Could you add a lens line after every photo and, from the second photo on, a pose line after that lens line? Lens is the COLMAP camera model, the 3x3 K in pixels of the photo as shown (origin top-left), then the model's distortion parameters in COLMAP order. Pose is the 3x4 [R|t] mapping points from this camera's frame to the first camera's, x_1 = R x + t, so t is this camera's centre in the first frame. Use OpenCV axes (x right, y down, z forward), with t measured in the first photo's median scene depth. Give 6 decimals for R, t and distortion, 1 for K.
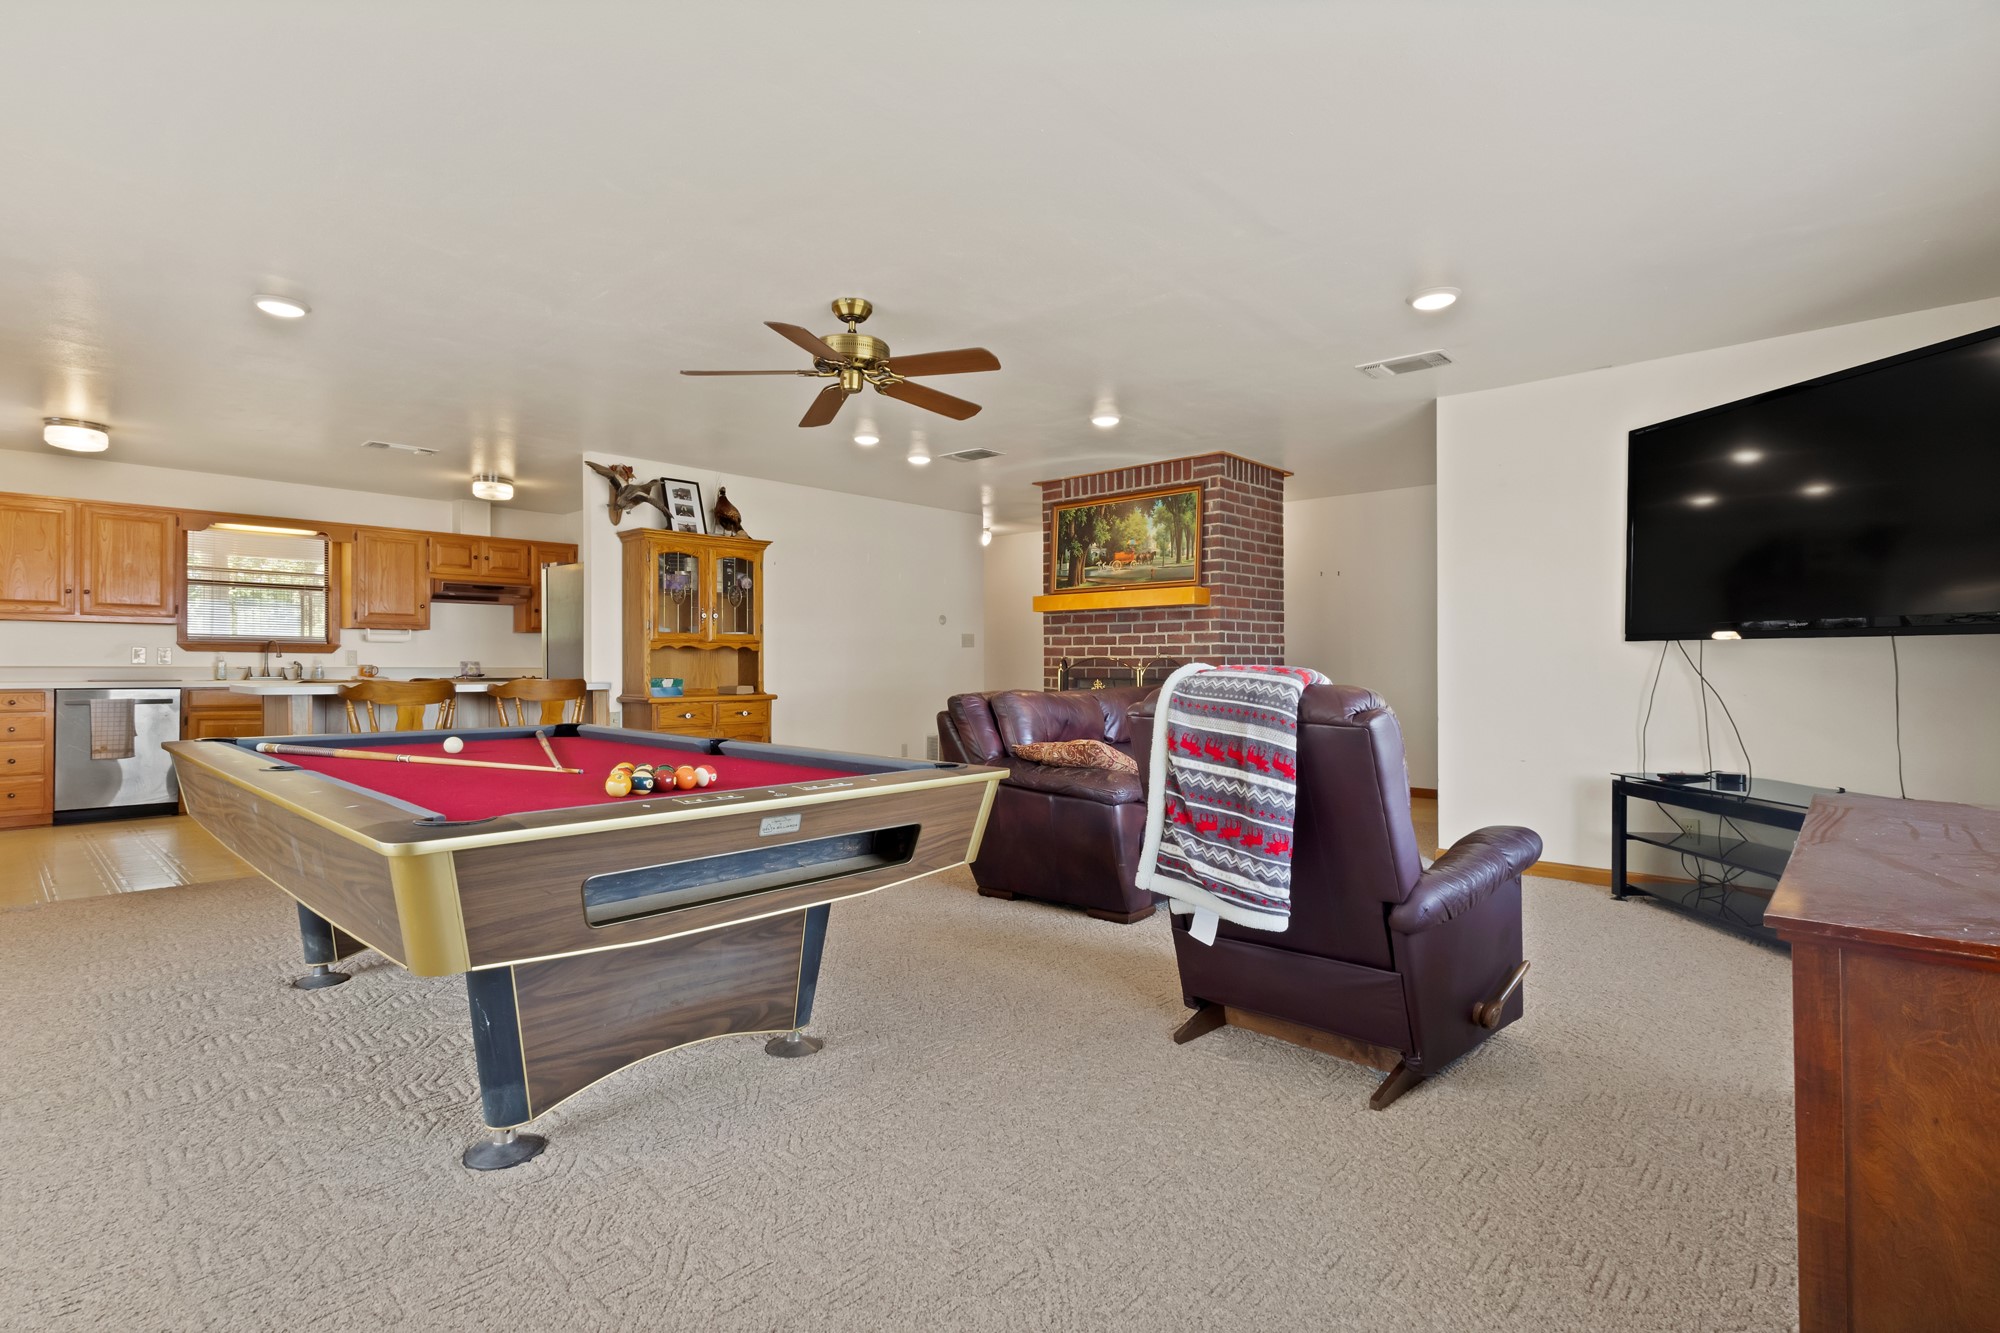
lens RADIAL K [[963.3, 0, 1002.0], [0, 963.3, 659.1], [0, 0, 1]] dist [0.013820, -0.001762]
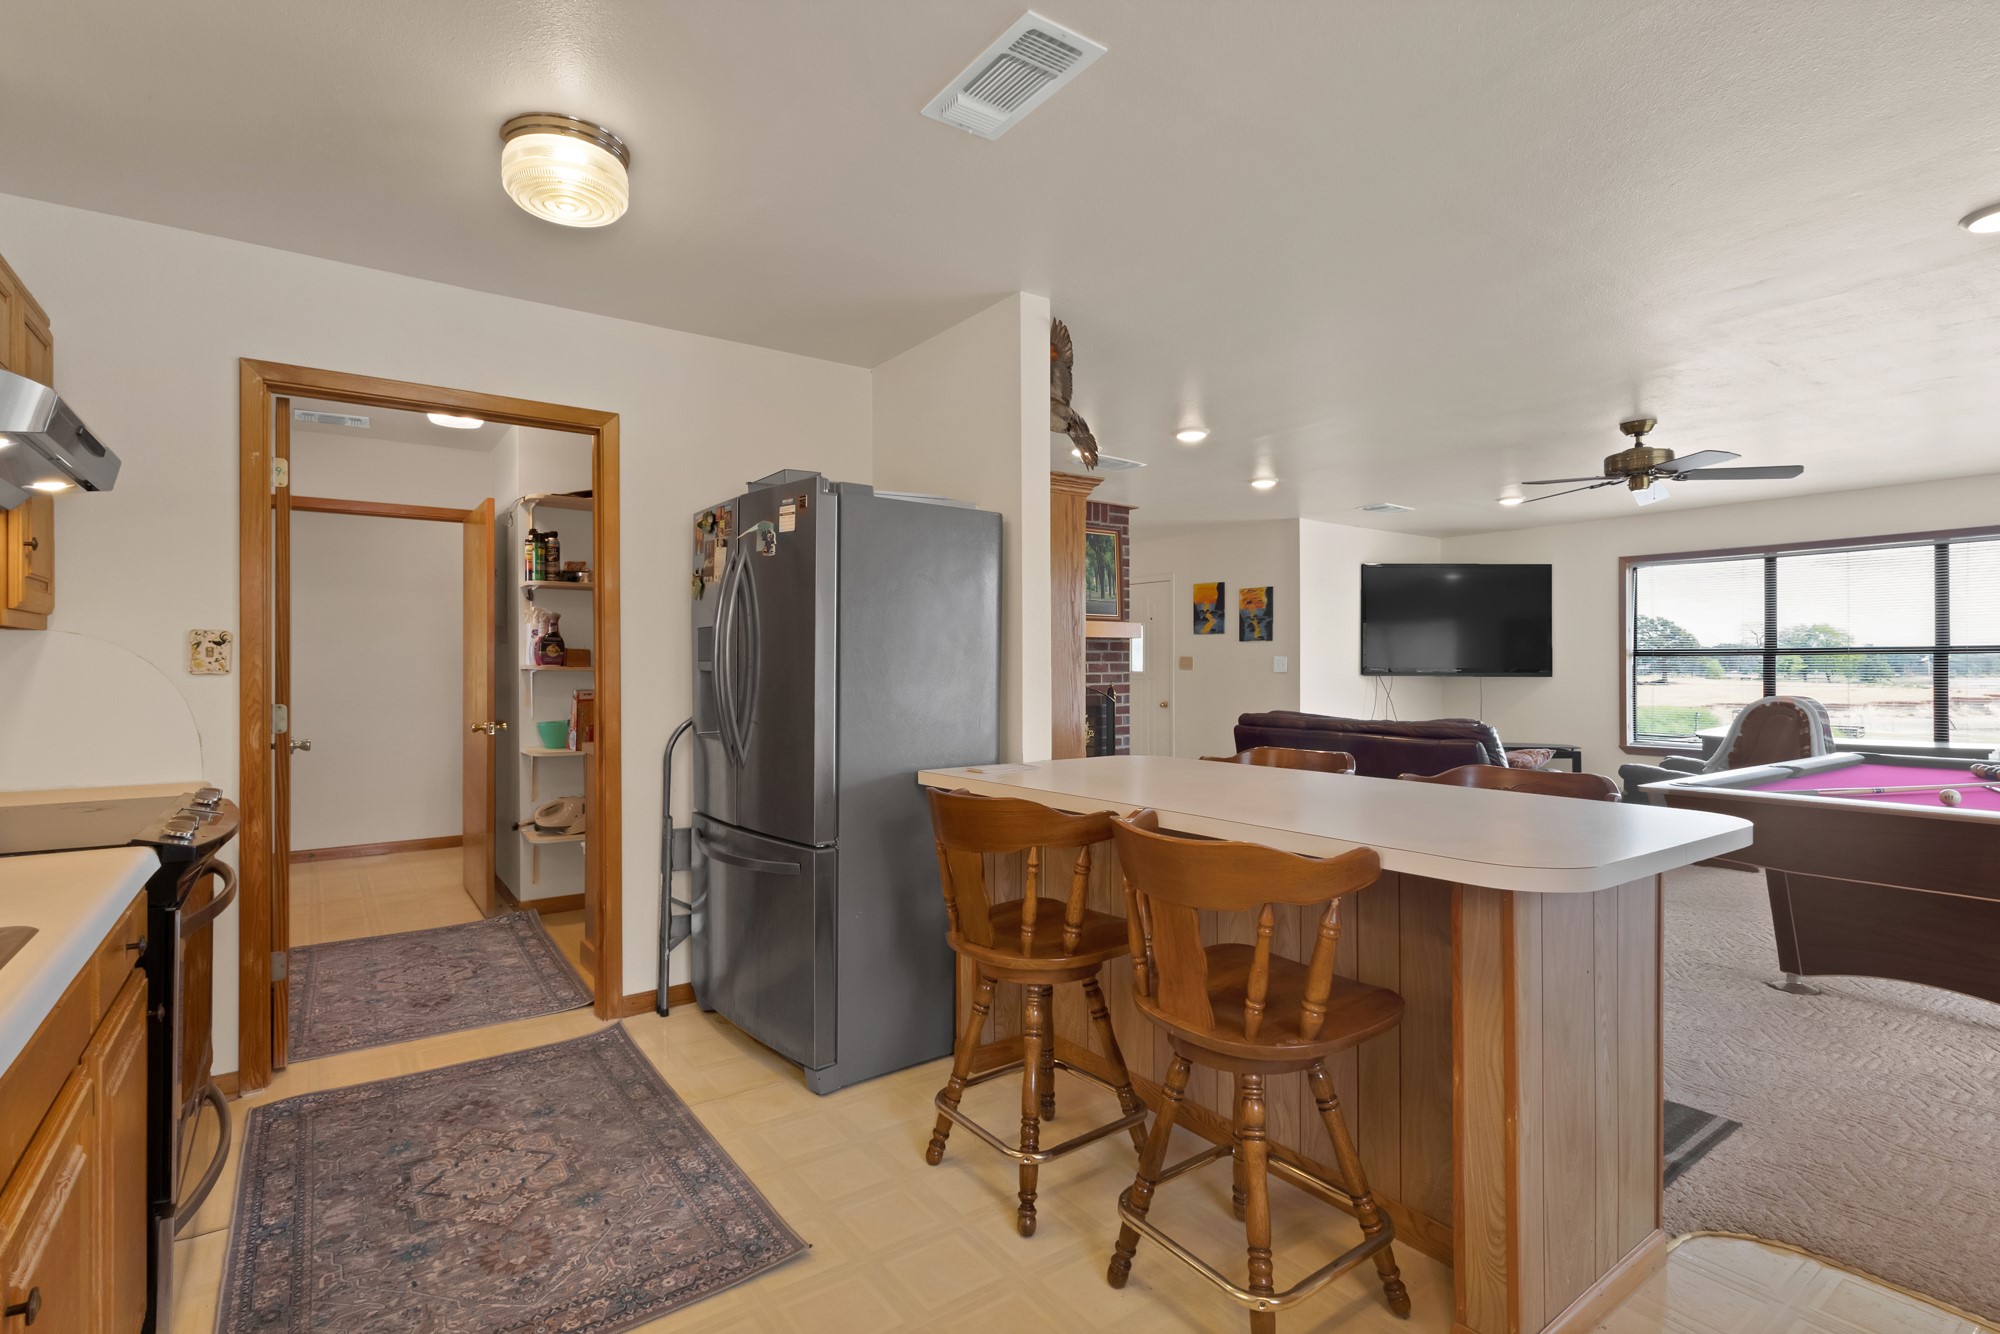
lens RADIAL K [[963.3, 0, 986.5], [0, 963.3, 672.1], [0, 0, 1]] dist [0.013820, -0.001762]
pose [[0.199235, -0.005800, 0.979935, -0.911996], [-0.004412, 0.999967, 0.006816, -0.023233], [-0.979942, -0.005681, 0.199203, 0.914415]]
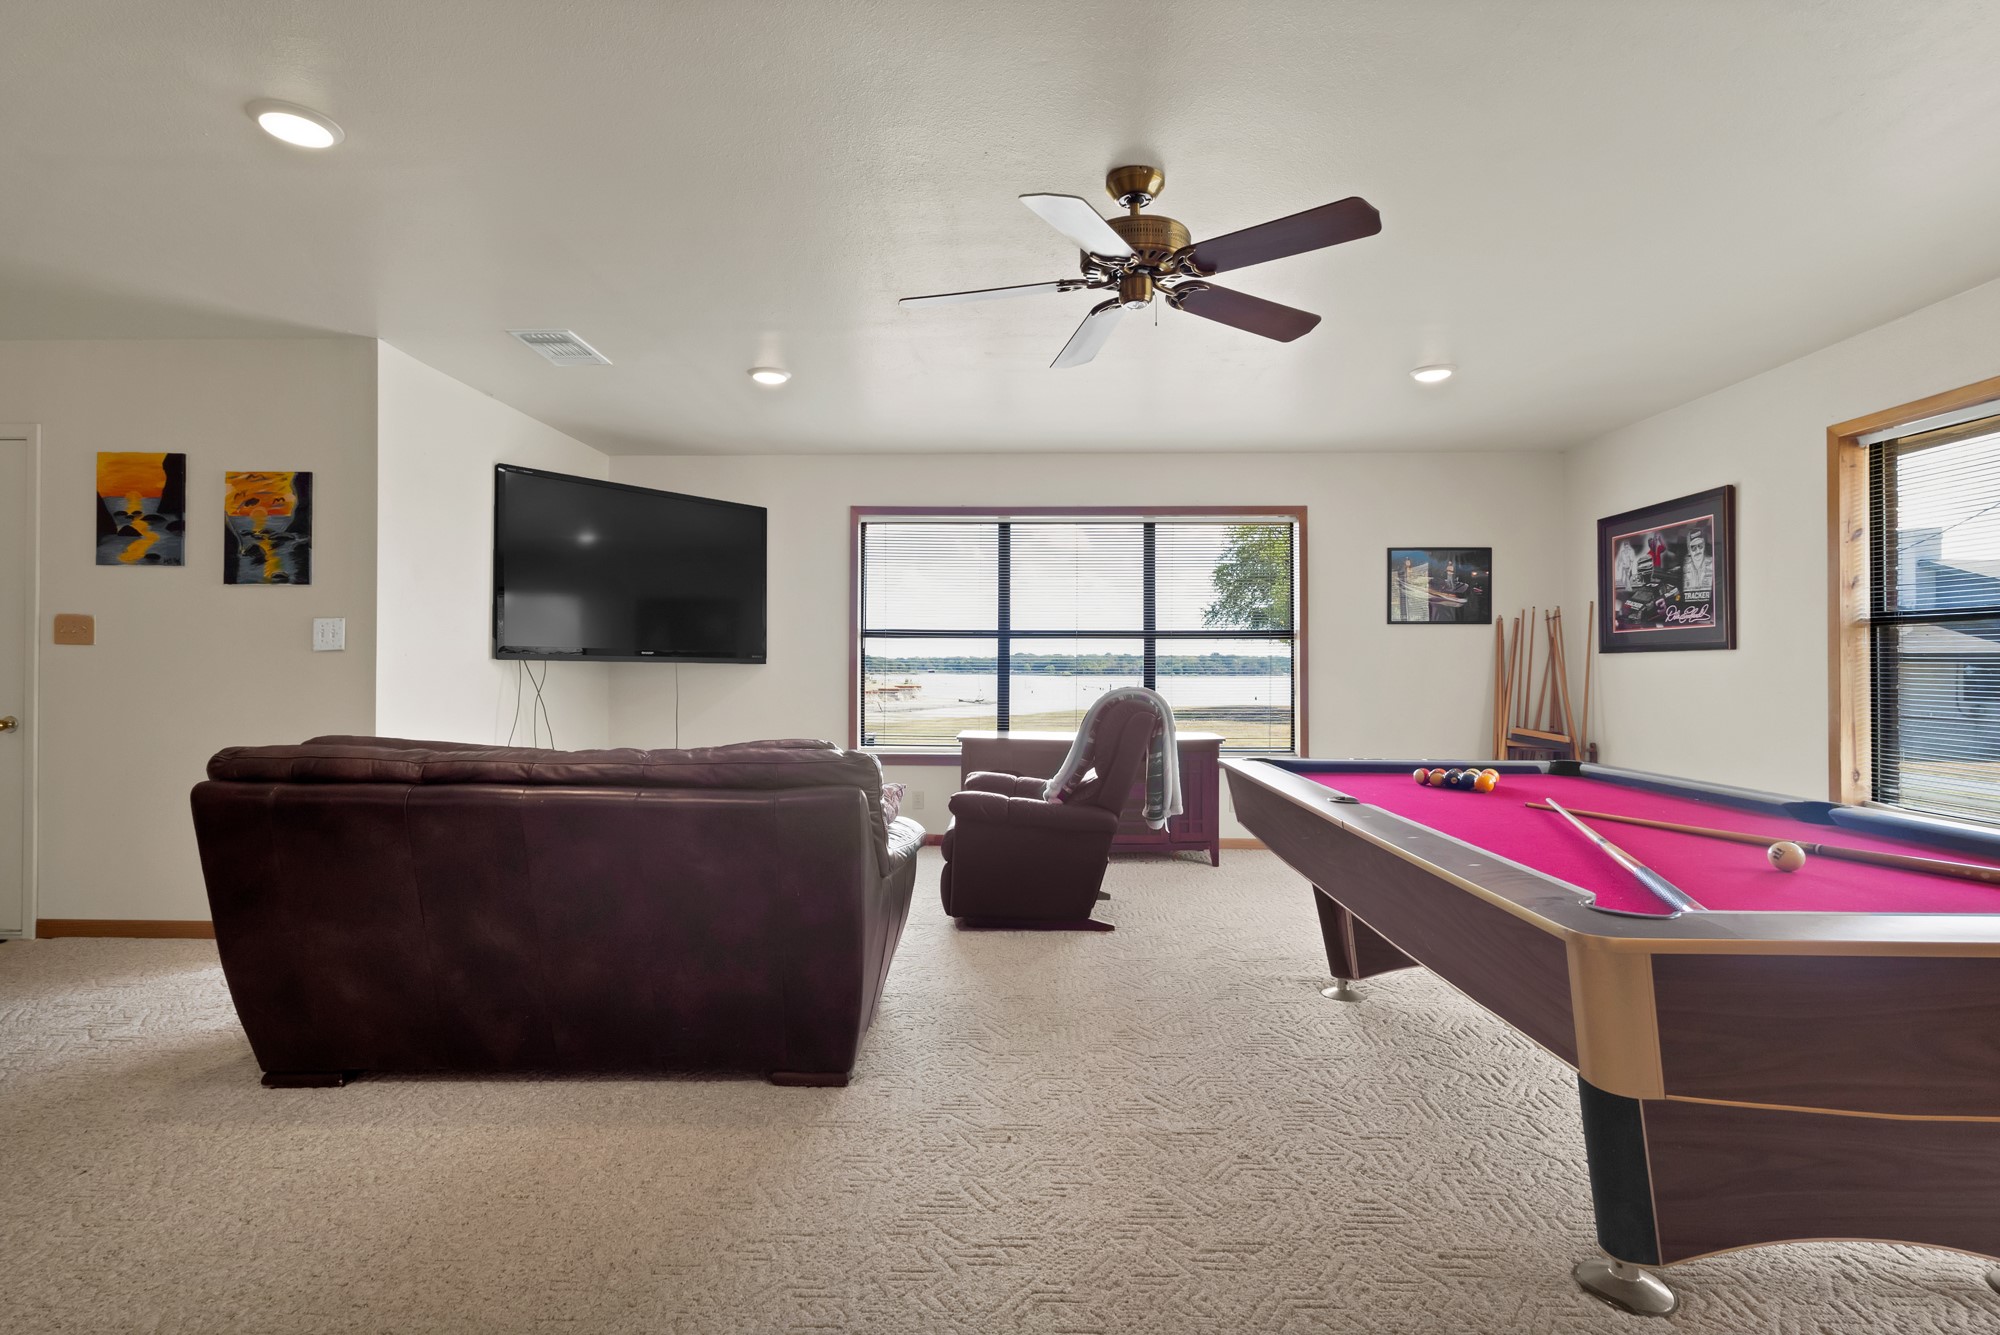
lens RADIAL K [[963.3, 0, 1001.0], [0, 963.3, 662.3], [0, 0, 1]] dist [0.013820, -0.001762]
pose [[-0.659607, -0.001008, 0.751610, -0.349154], [-0.010856, 0.999908, -0.008186, -0.008403], [-0.751532, -0.013559, -0.659557, 0.874364]]
